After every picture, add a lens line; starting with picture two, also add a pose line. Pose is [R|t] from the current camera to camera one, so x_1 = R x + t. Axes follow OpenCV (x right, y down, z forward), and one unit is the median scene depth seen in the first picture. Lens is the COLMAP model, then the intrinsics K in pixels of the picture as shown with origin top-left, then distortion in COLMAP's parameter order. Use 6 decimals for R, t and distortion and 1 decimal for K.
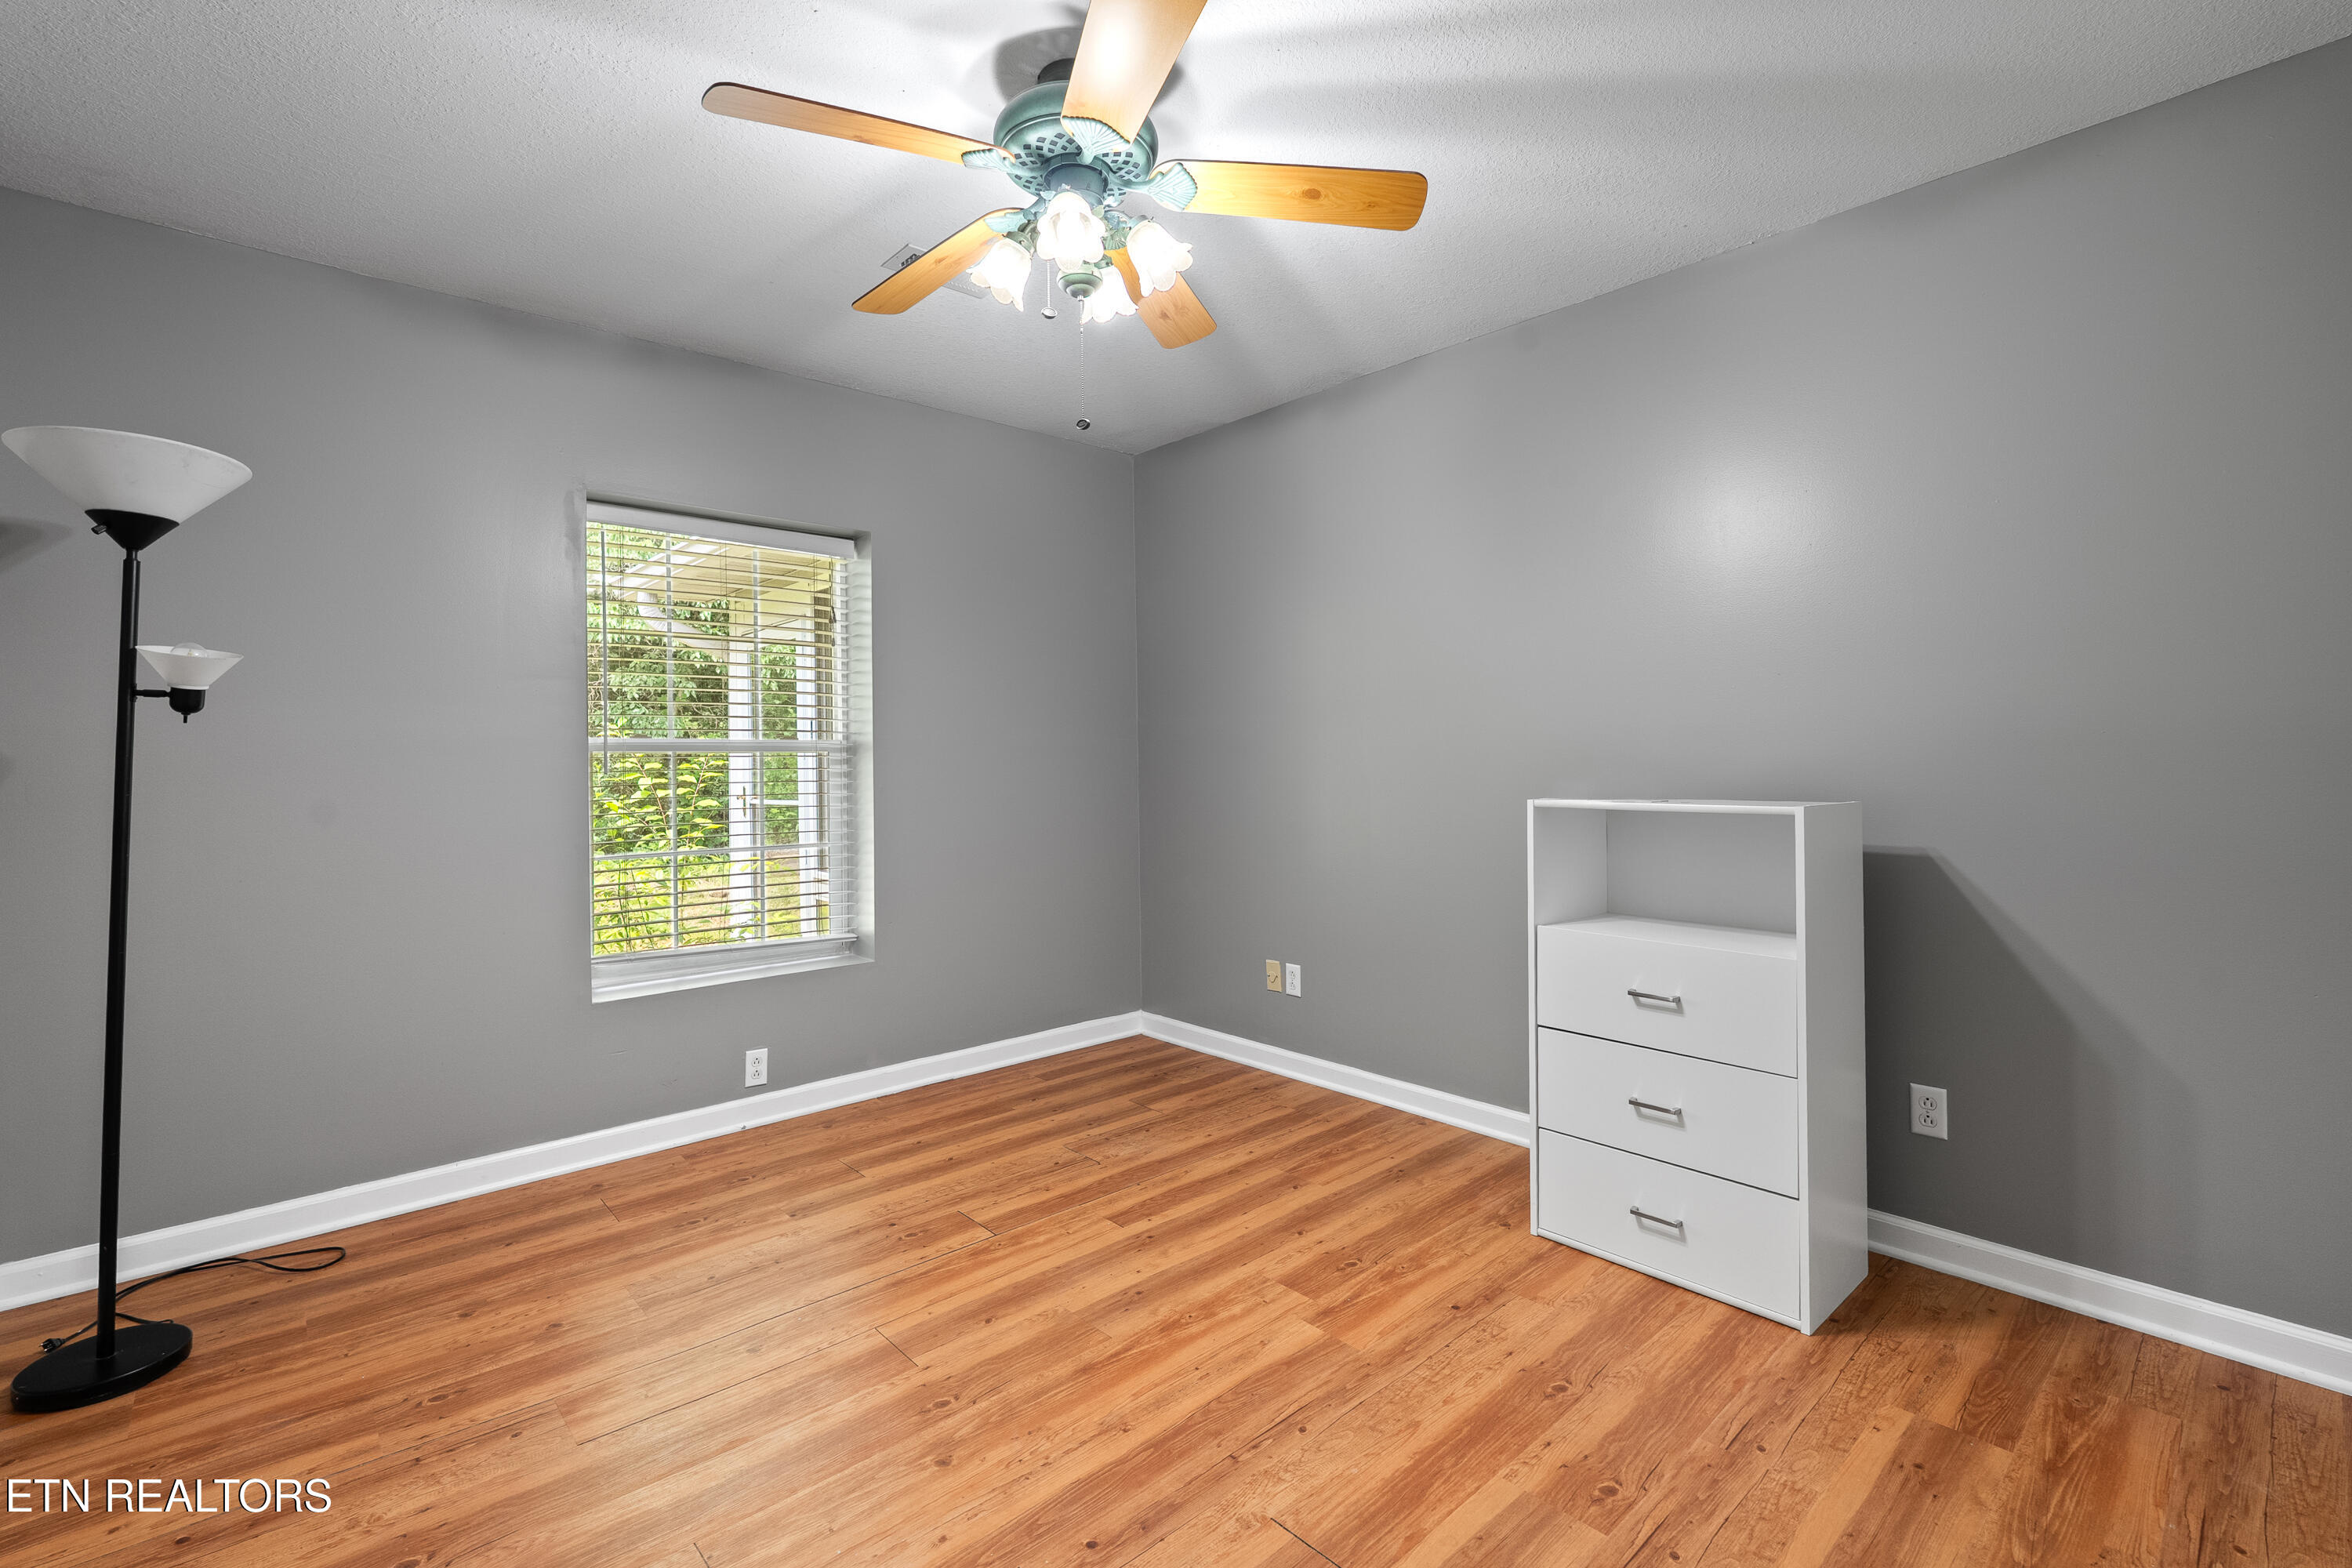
lens RADIAL K [[1057.3, 0, 1179.2], [0, 1057.3, 770.7], [0, 0, 1]] dist [-0.001934, -0.000446]
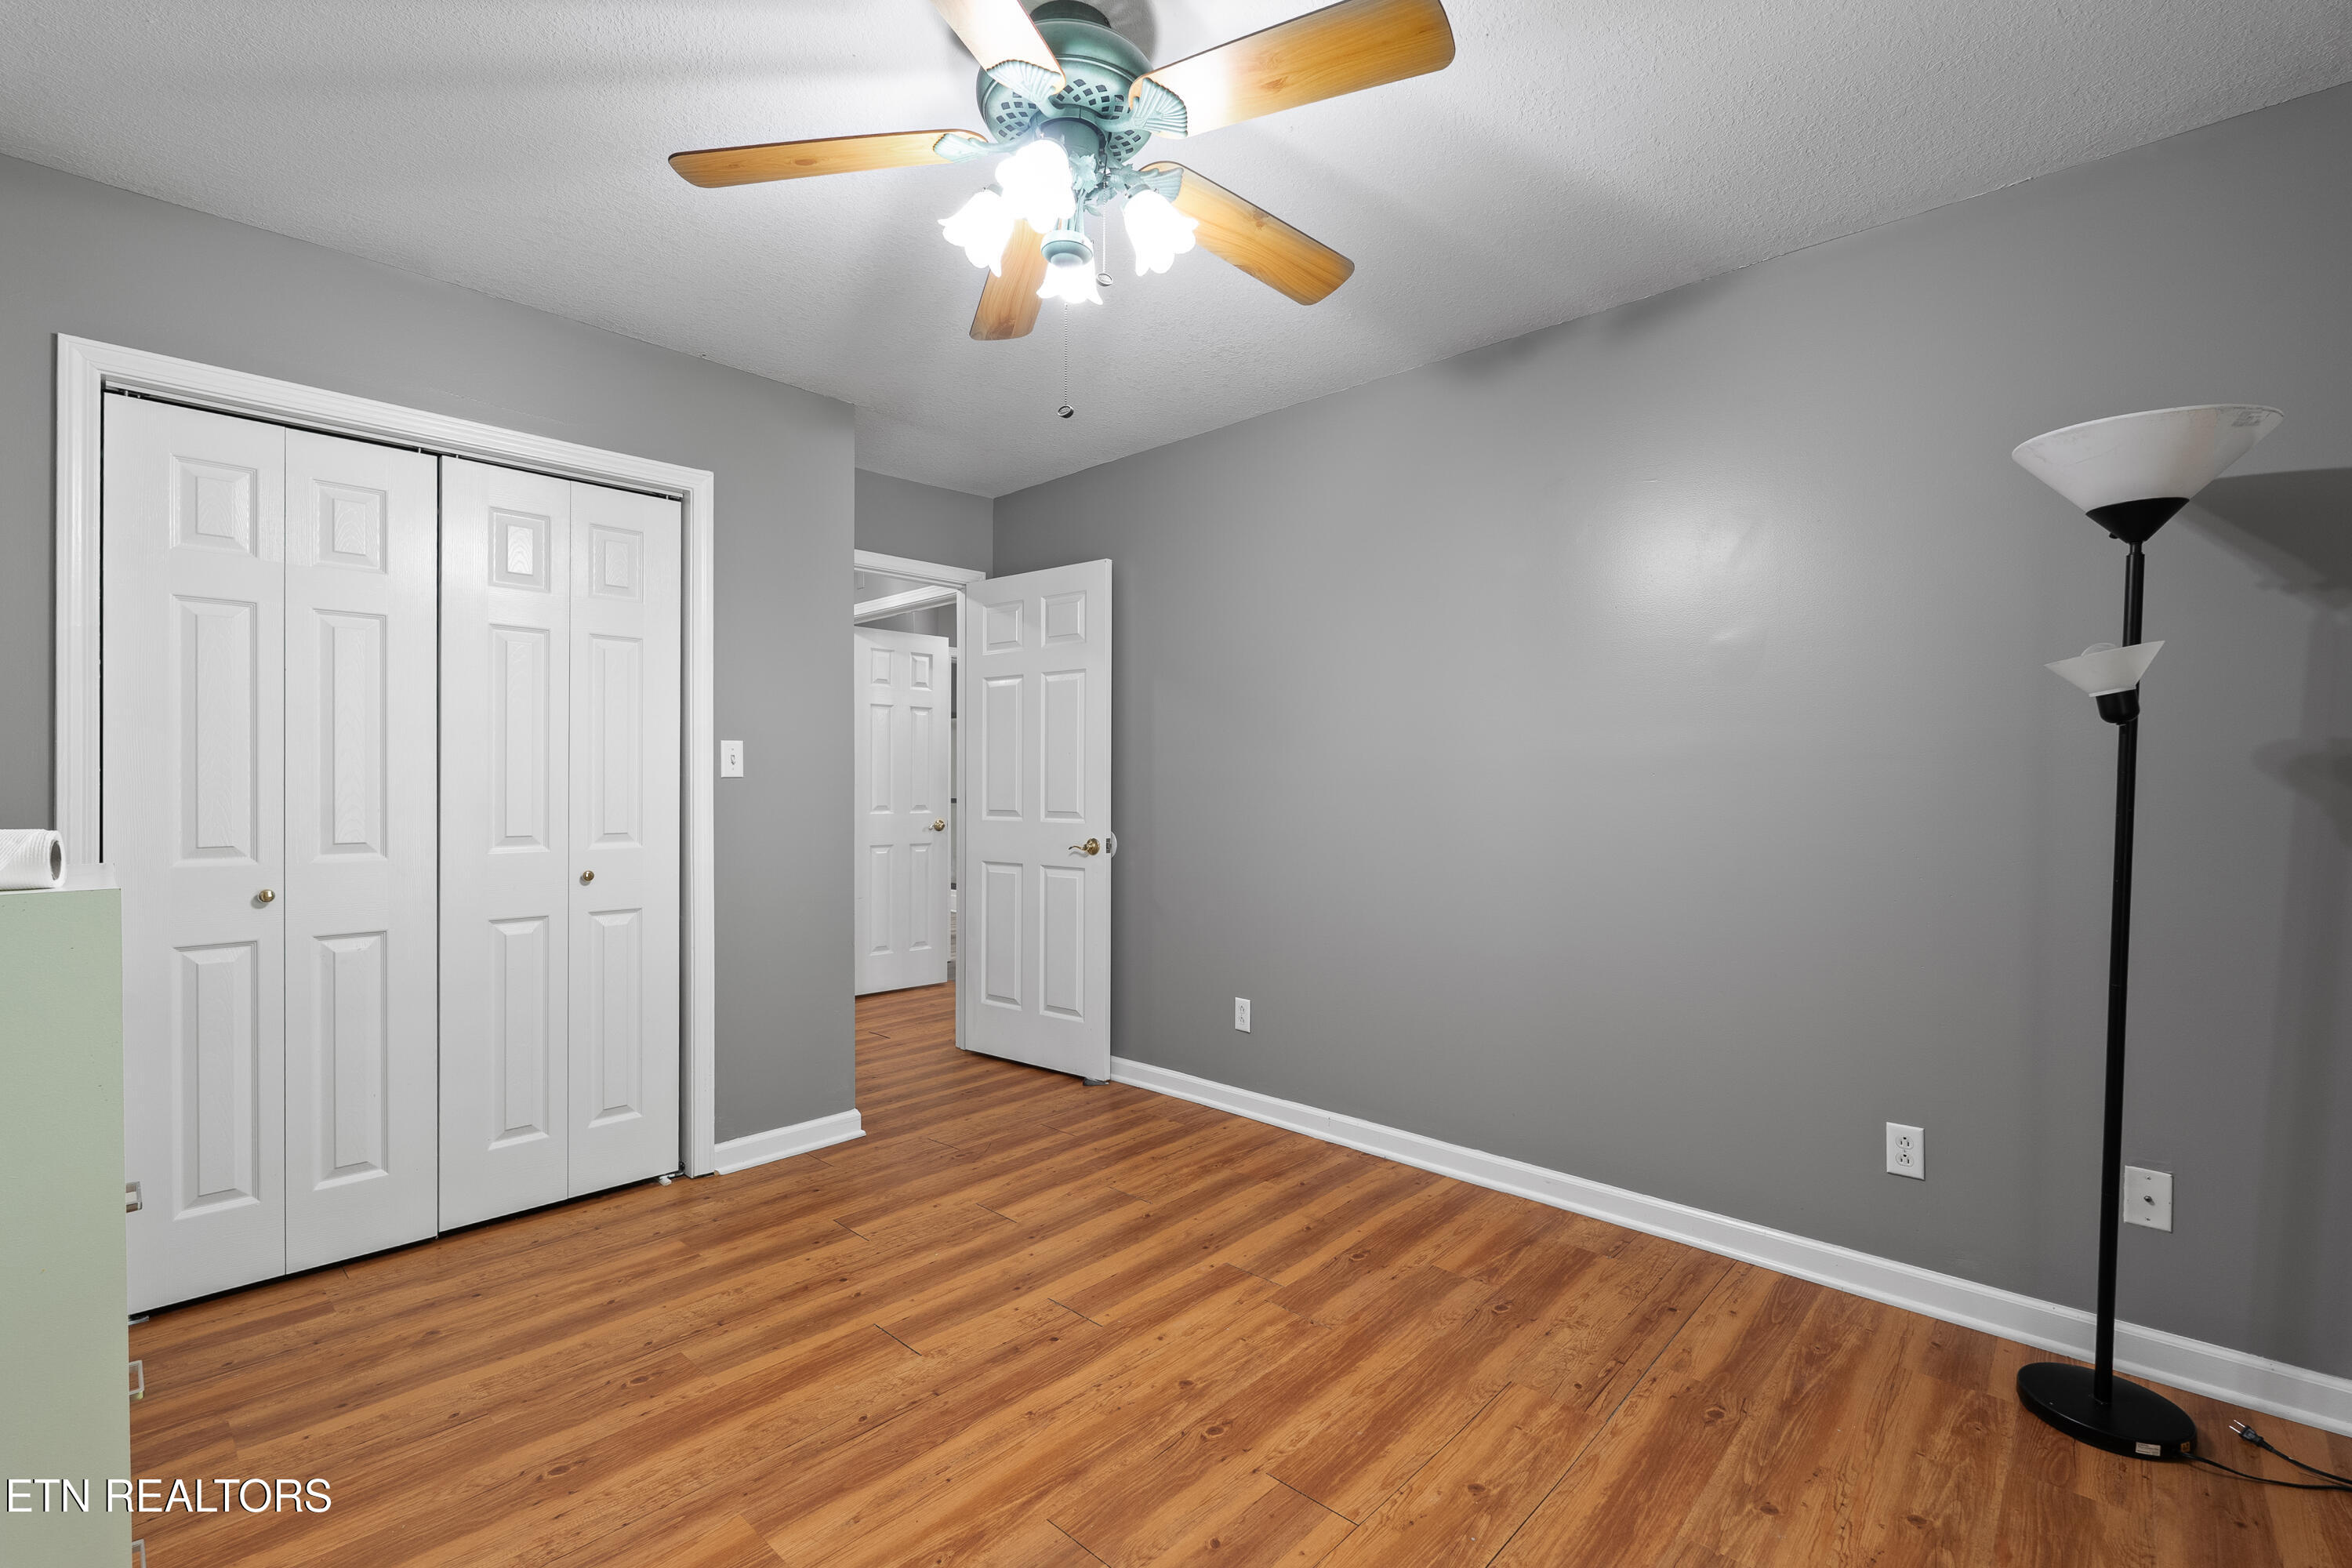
lens RADIAL K [[1057.3, 0, 1187.8], [0, 1057.3, 792.0], [0, 0, 1]] dist [-0.001934, -0.000446]
pose [[-0.995549, 0.011212, -0.093574, -0.113945], [0.009510, 0.999781, 0.018616, -0.026489], [0.093762, 0.017643, -0.995438, 2.016906]]
